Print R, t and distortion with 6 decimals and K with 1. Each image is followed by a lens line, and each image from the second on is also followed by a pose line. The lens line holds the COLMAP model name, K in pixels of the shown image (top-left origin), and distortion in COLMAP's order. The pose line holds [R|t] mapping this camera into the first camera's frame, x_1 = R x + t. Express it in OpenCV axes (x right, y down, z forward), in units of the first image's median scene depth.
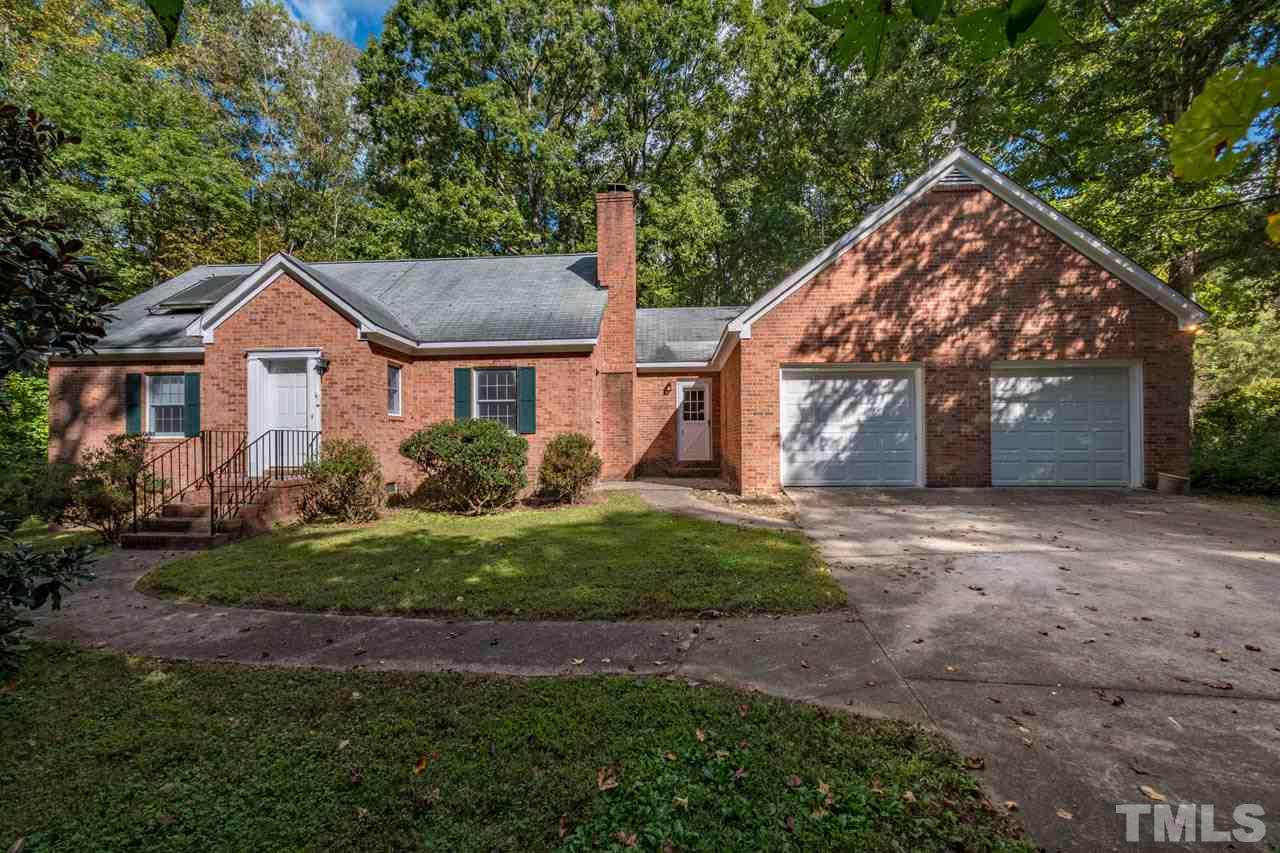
lens RADIAL K [[536.9, 0, 632.9], [0, 536.9, 412.1], [0, 0, 1]] dist [-0.002522, 0.000029]
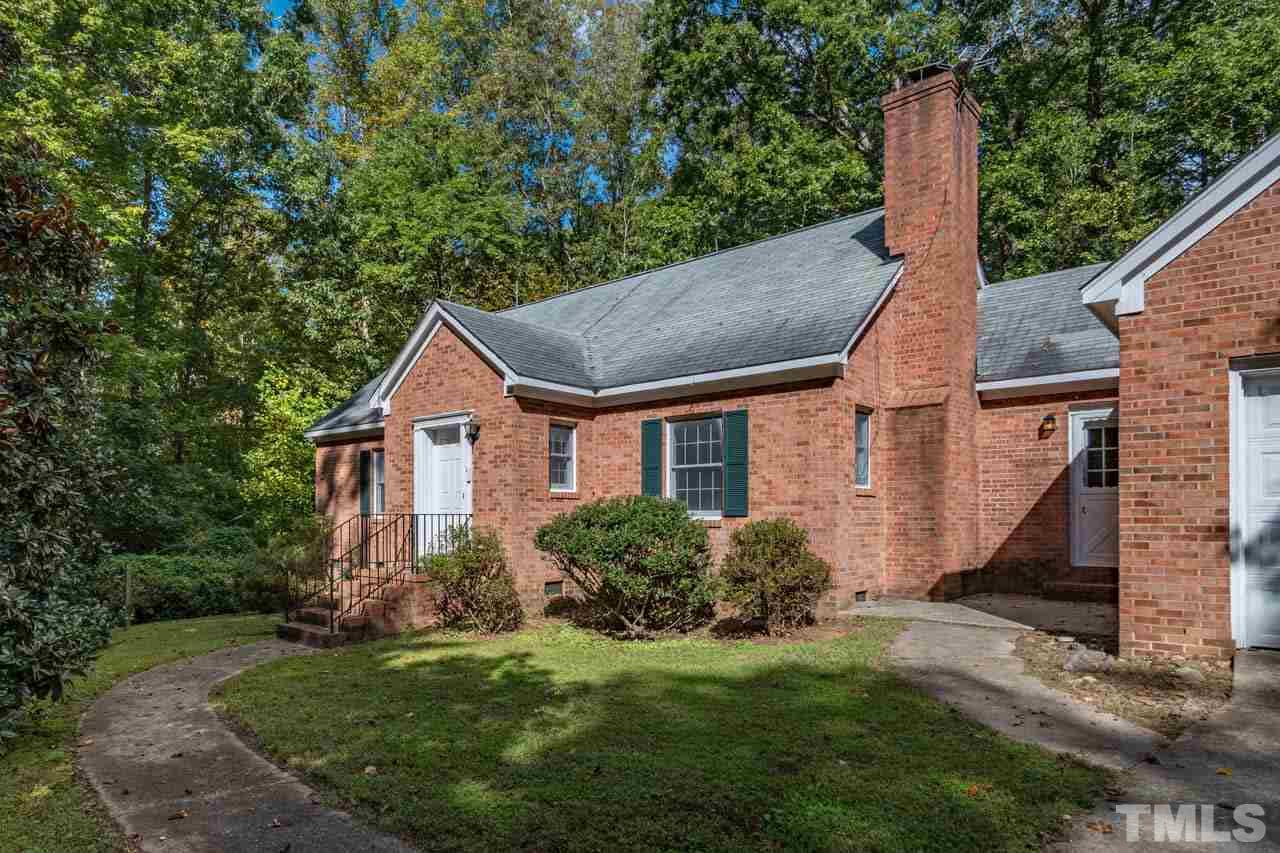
lens RADIAL K [[772.1, 0, 639.7], [0, 772.1, 477.1], [0, 0, 1]] dist [-0.000430, 0.000583]
pose [[0.772759, -0.021404, -0.634339, 0.299665], [0.032626, 0.999449, 0.006022, -0.015713], [0.633860, -0.025350, 0.773032, 0.224358]]
